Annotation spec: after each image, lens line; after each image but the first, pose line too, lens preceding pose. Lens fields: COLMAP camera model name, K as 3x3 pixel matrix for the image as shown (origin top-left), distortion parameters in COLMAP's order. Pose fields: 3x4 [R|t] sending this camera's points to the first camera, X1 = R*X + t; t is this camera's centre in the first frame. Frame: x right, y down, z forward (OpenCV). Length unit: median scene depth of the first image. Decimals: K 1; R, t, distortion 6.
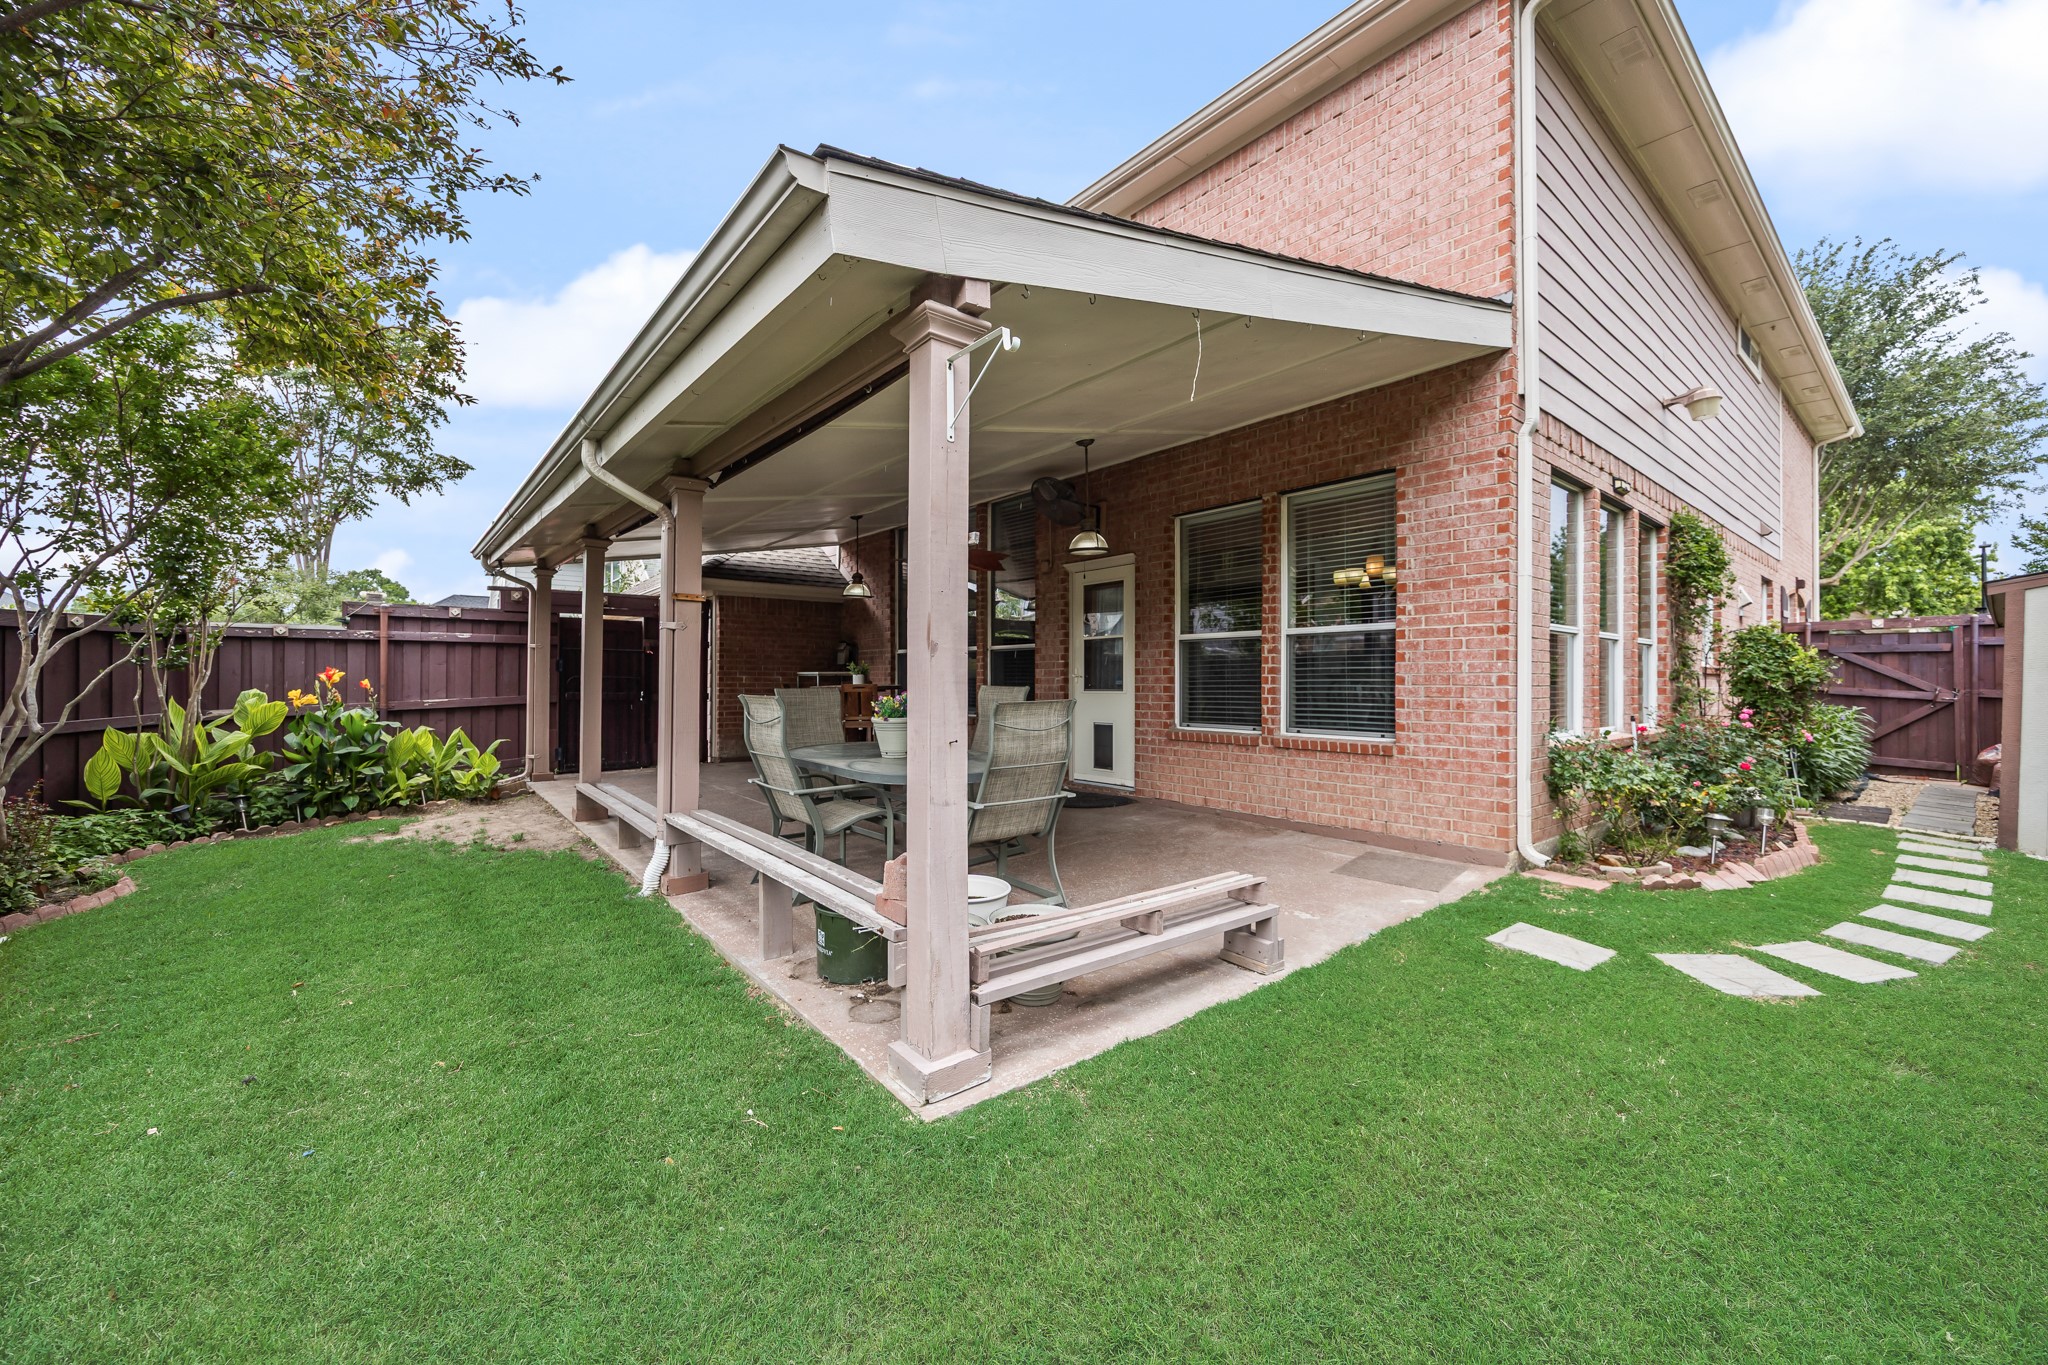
lens RADIAL K [[791.6, 0, 1032.8], [0, 791.6, 668.1], [0, 0, 1]] dist [0.001520, -0.000106]
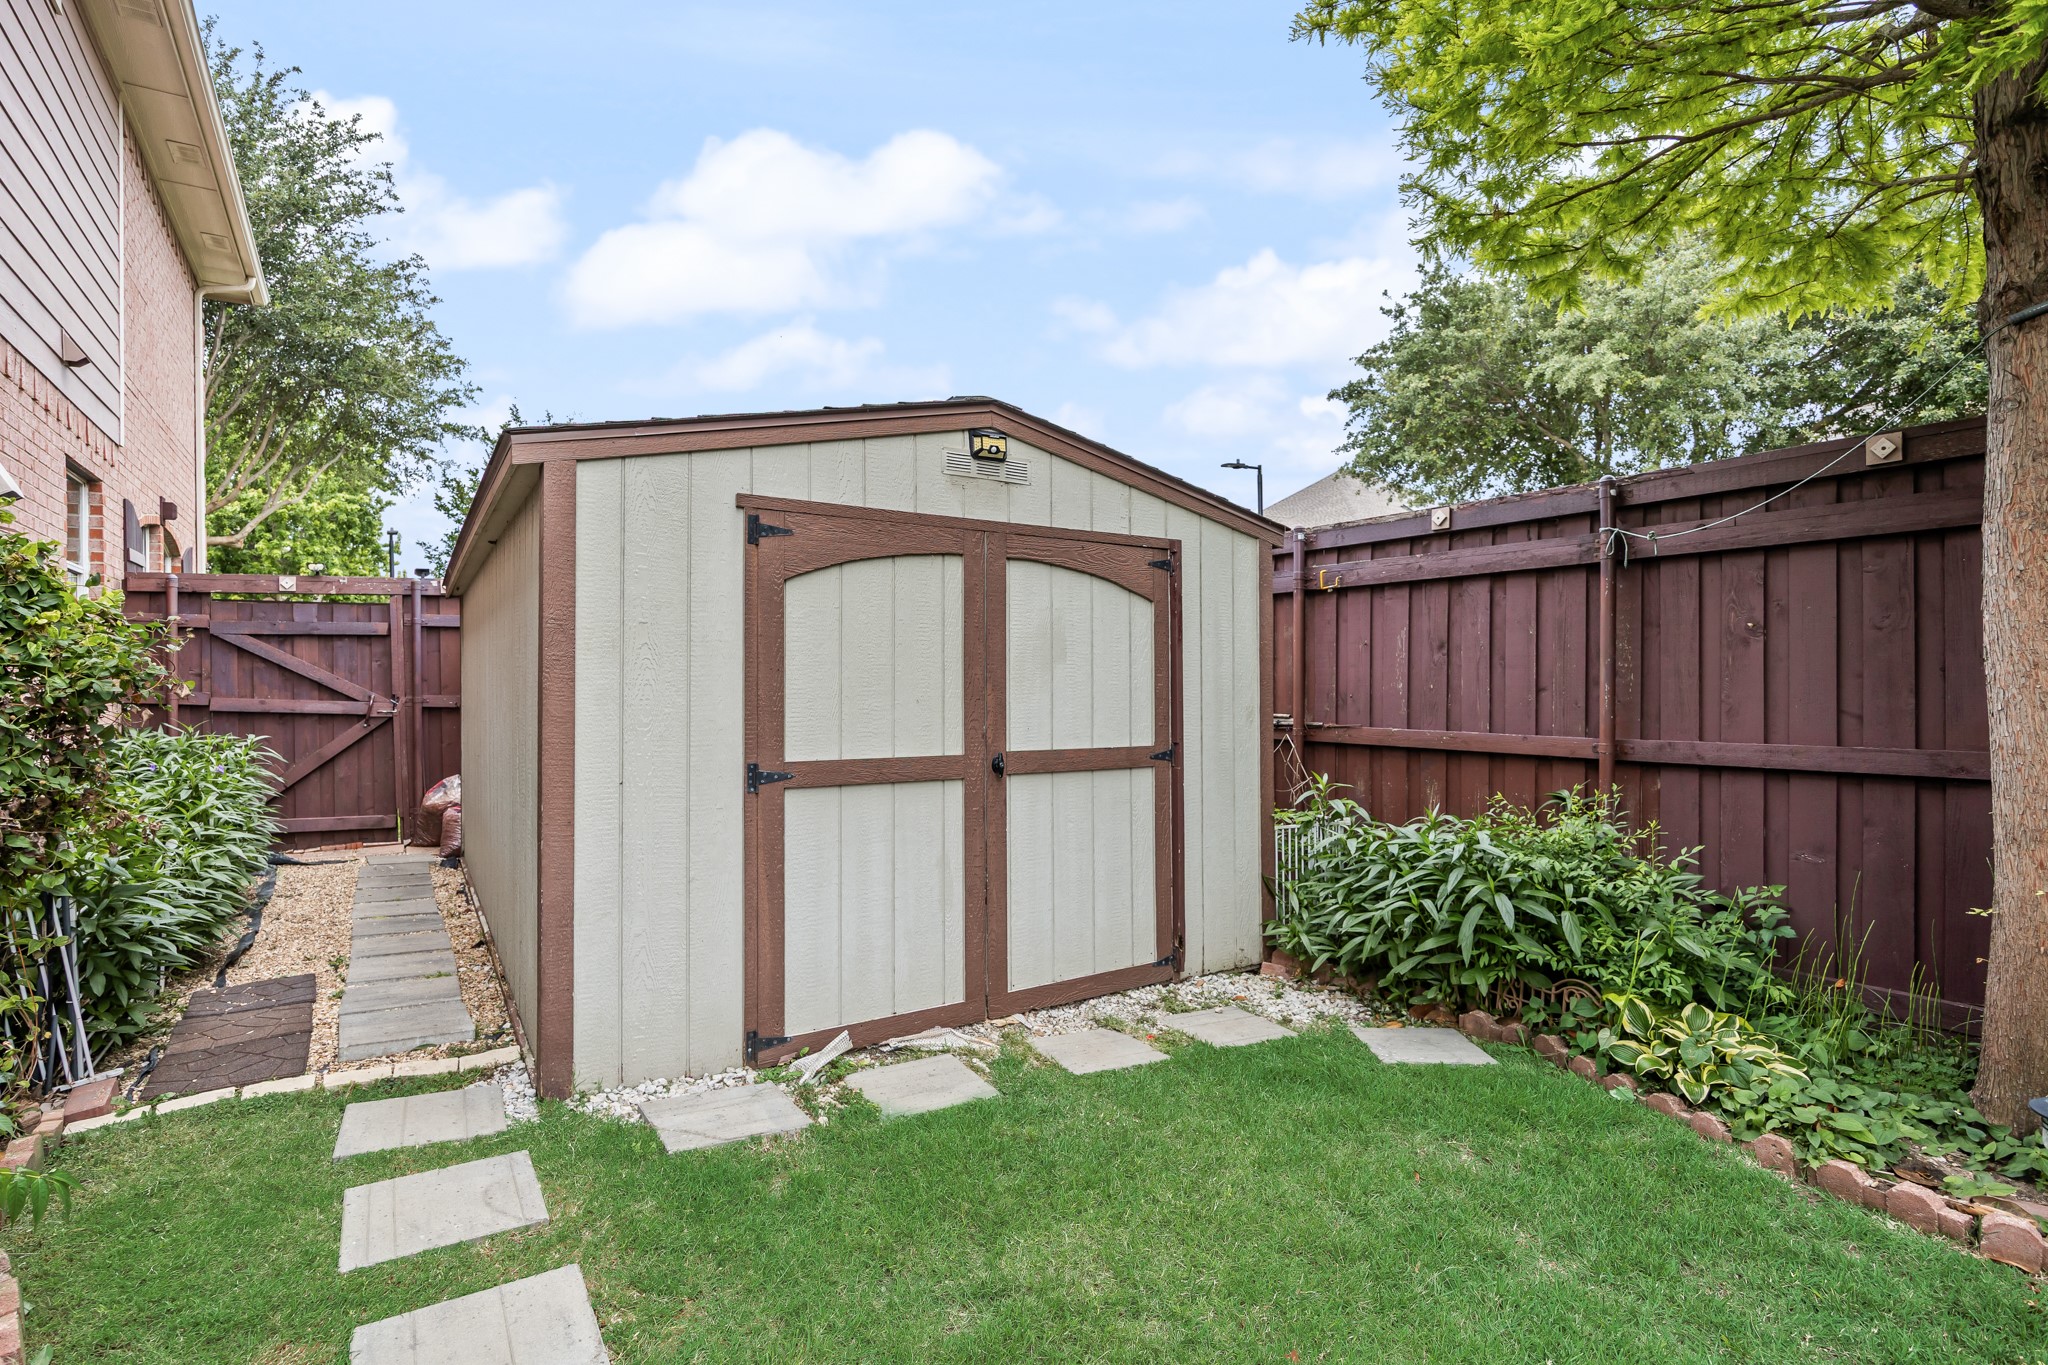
lens RADIAL K [[983.1, 0, 1028.9], [0, 983.1, 679.4], [0, 0, 1]] dist [-0.011332, 0.000334]
pose [[0.108682, -0.010274, 0.994024, 0.356212], [0.004603, 0.999941, 0.009832, 0.006582], [-0.994066, 0.003507, 0.108722, 0.330498]]
